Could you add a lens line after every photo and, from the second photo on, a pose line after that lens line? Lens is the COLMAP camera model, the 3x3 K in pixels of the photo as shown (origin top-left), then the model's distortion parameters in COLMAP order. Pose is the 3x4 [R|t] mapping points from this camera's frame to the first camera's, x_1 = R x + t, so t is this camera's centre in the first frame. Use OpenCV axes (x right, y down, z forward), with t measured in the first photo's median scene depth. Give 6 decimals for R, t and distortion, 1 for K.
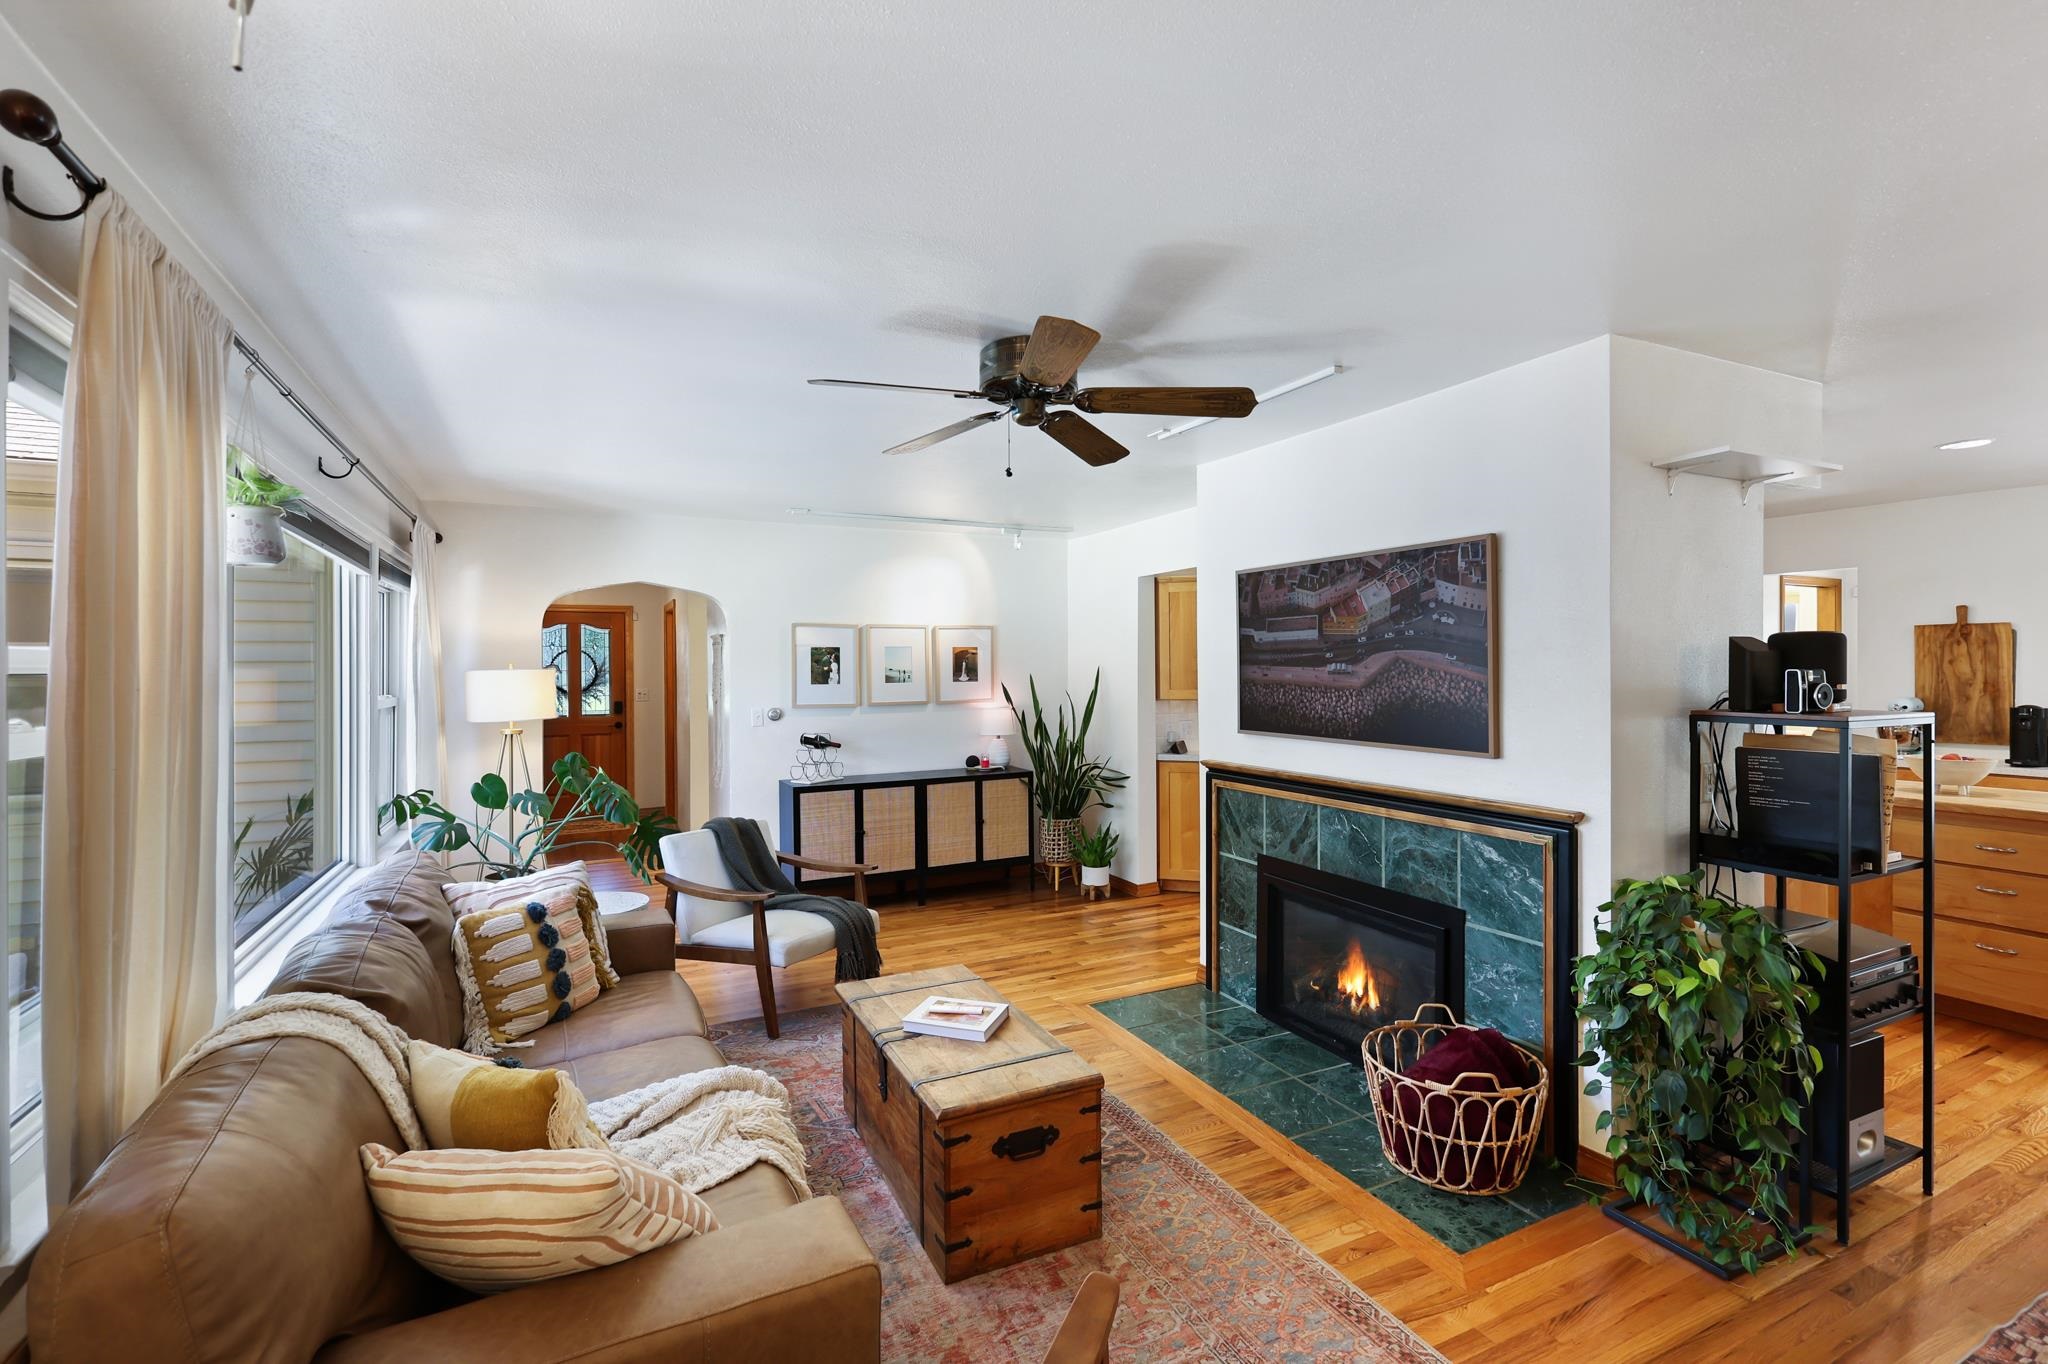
lens RADIAL K [[898.3, 0, 1006.8], [0, 898.3, 674.8], [0, 0, 1]] dist [0.000520, -0.000100]
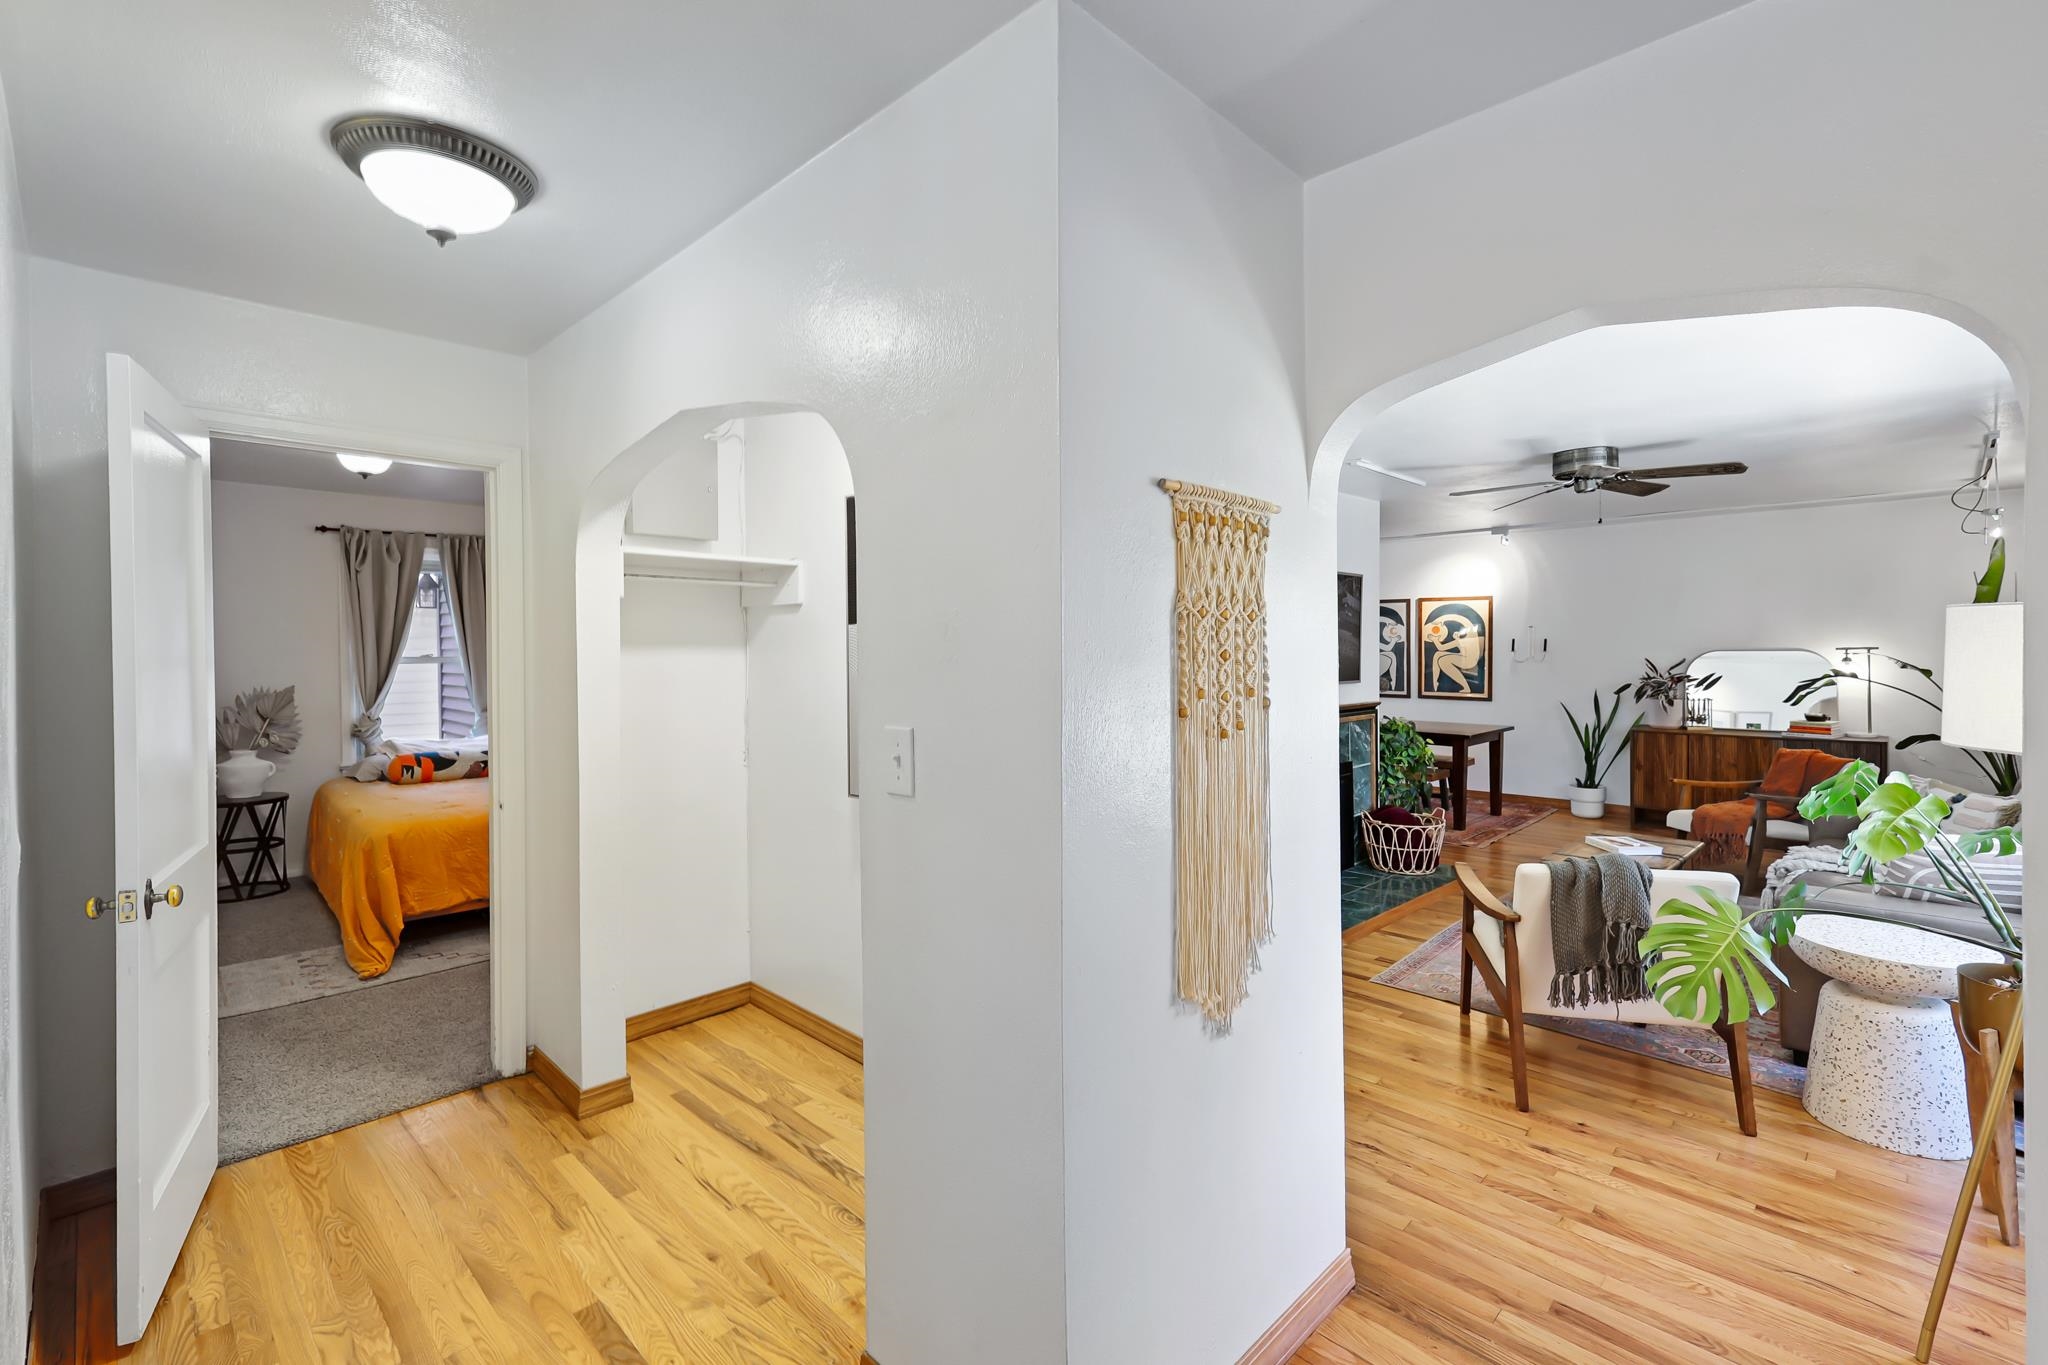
lens RADIAL K [[912.1, 0, 1023.7], [0, 912.1, 658.9], [0, 0, 1]] dist [0.002082, 0.001185]
pose [[-0.325432, -0.003390, 0.945559, -0.947466], [0.016574, 0.999819, 0.009289, 0.004694], [-0.945420, 0.018695, -0.325317, 1.909422]]
